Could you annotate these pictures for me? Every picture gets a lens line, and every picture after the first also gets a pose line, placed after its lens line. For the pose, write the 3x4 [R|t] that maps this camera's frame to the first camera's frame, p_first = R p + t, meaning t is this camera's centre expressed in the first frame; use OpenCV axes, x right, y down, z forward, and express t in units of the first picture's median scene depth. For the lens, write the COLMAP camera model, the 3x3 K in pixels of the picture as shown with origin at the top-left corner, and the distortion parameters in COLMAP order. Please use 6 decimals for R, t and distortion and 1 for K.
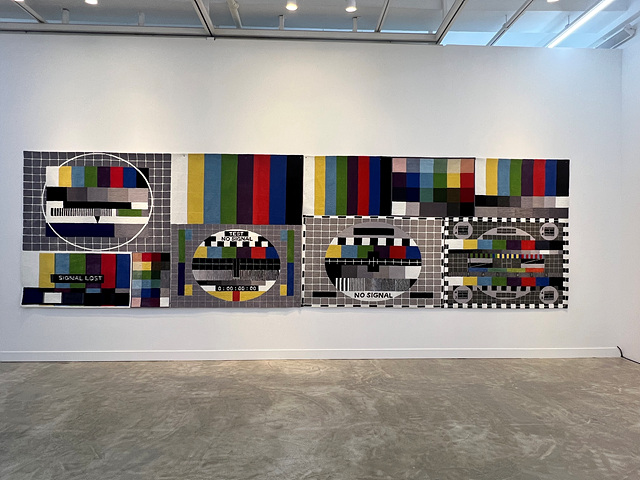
lens RADIAL K [[370.7, 0, 320.0], [0, 370.7, 240.0], [0, 0, 1]] dist [-0.000146, -0.000137]
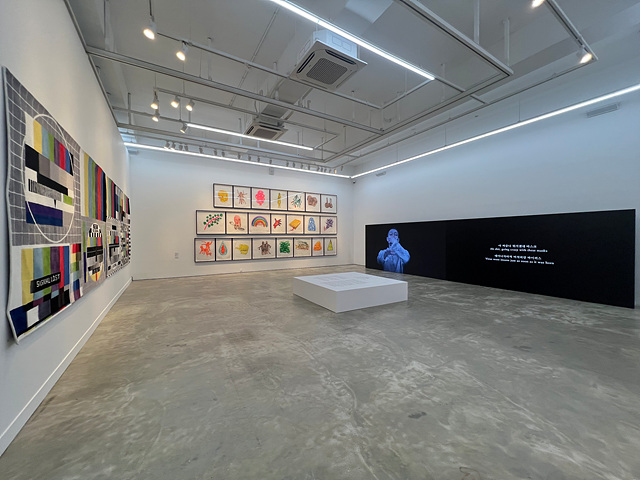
lens RADIAL K [[254.1, 0, 320.0], [0, 254.1, 240.0], [0, 0, 1]] dist [-0.000406, -0.000026]
pose [[-0.490695, -0.016602, 0.871173, -1.342582], [-0.000451, 0.999823, 0.018800, 0.011586], [-0.871331, 0.008832, -0.490615, 0.766214]]
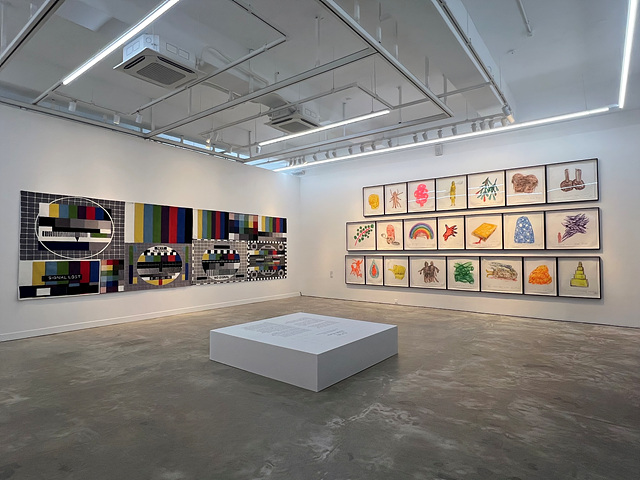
lens RADIAL K [[369.4, 0, 320.0], [0, 369.4, 240.0], [0, 0, 1]] dist [0.001717, 0.000603]
pose [[0.634501, 0.015703, 0.772762, -1.146975], [0.005369, 0.999680, -0.024723, -0.008006], [-0.772903, 0.019836, 0.634214, -0.779407]]
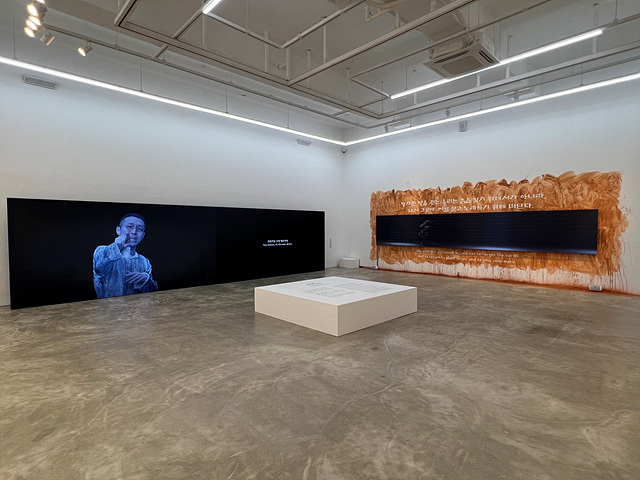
lens RADIAL K [[348.0, 0, 320.0], [0, 348.0, 240.0], [0, 0, 1]] dist [-0.002817, -0.000547]
pose [[-0.738755, 0.019362, -0.673696, 0.623442], [-0.001543, 0.999536, 0.030419, 0.028875], [0.673973, 0.023511, -0.738382, 0.894905]]
